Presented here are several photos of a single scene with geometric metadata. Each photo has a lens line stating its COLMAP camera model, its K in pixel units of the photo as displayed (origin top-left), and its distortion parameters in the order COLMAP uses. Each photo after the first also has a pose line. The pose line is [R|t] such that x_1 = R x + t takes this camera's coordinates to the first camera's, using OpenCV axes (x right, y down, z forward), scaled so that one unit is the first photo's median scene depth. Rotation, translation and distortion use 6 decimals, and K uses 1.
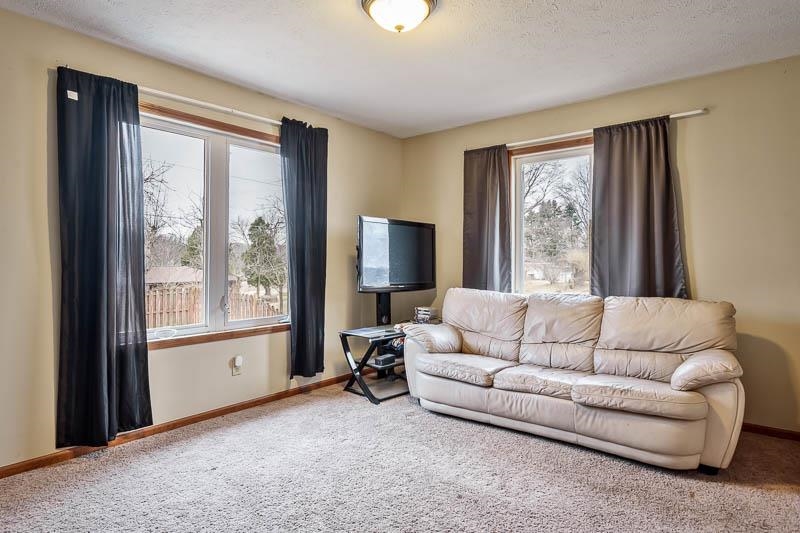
lens RADIAL K [[465.2, 0, 400.0], [0, 465.2, 266.5], [0, 0, 1]] dist [-0.000661, 0.000534]
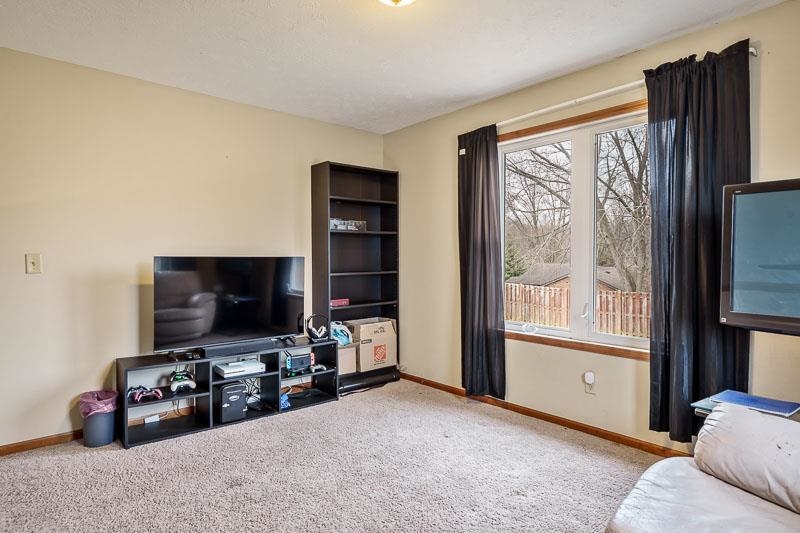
lens RADIAL K [[465.2, 0, 400.0], [0, 465.2, 266.5], [0, 0, 1]] dist [-0.000661, 0.000534]
pose [[-0.190422, 0.010797, -0.981643, 0.669760], [-0.015574, 0.999780, 0.014018, -0.017472], [0.981579, 0.017958, -0.190212, 0.924702]]
